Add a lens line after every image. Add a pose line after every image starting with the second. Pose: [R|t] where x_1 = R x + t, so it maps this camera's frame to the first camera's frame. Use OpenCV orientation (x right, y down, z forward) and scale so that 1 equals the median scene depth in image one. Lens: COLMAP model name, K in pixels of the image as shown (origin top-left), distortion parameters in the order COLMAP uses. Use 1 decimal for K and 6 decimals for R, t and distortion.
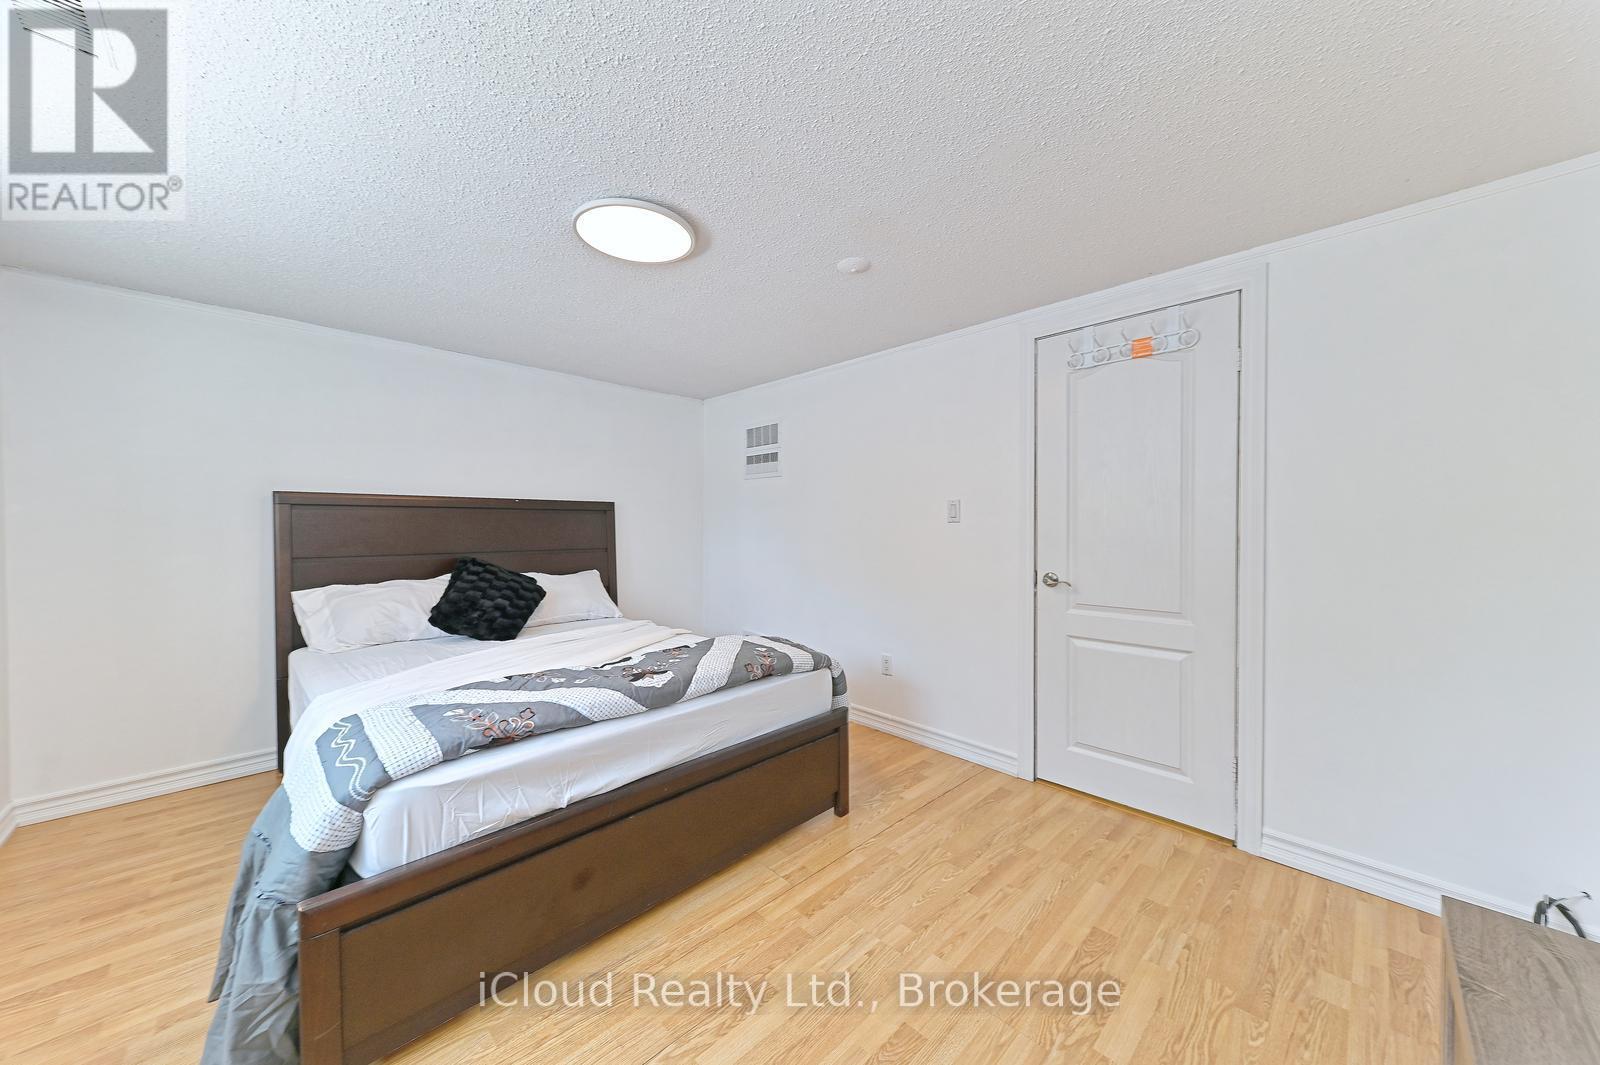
lens RADIAL K [[562.4, 0, 800.0], [0, 562.4, 532.5], [0, 0, 1]] dist [0.000276, -0.000046]
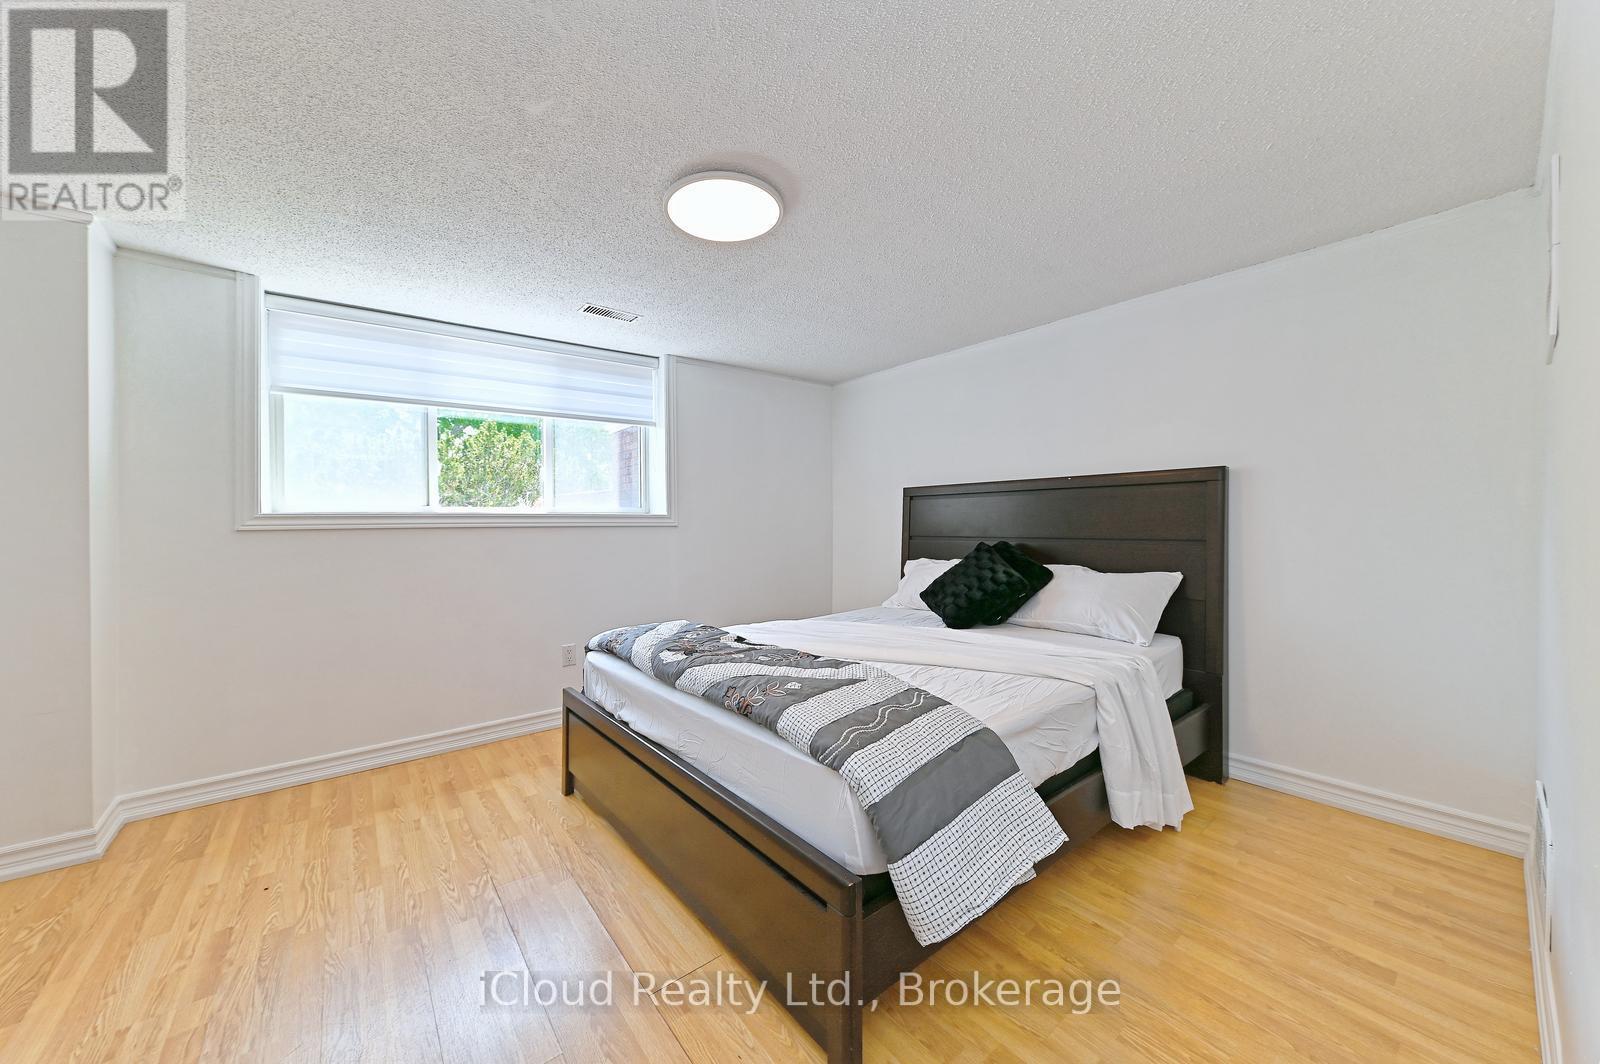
lens RADIAL K [[562.4, 0, 800.0], [0, 562.4, 532.0], [0, 0, 1]] dist [0.000276, -0.000046]
pose [[-0.087976, 0.015095, -0.996008, 0.474871], [-0.002847, 0.999877, 0.015405, 0.015027], [0.996119, 0.004191, -0.087922, 0.864910]]
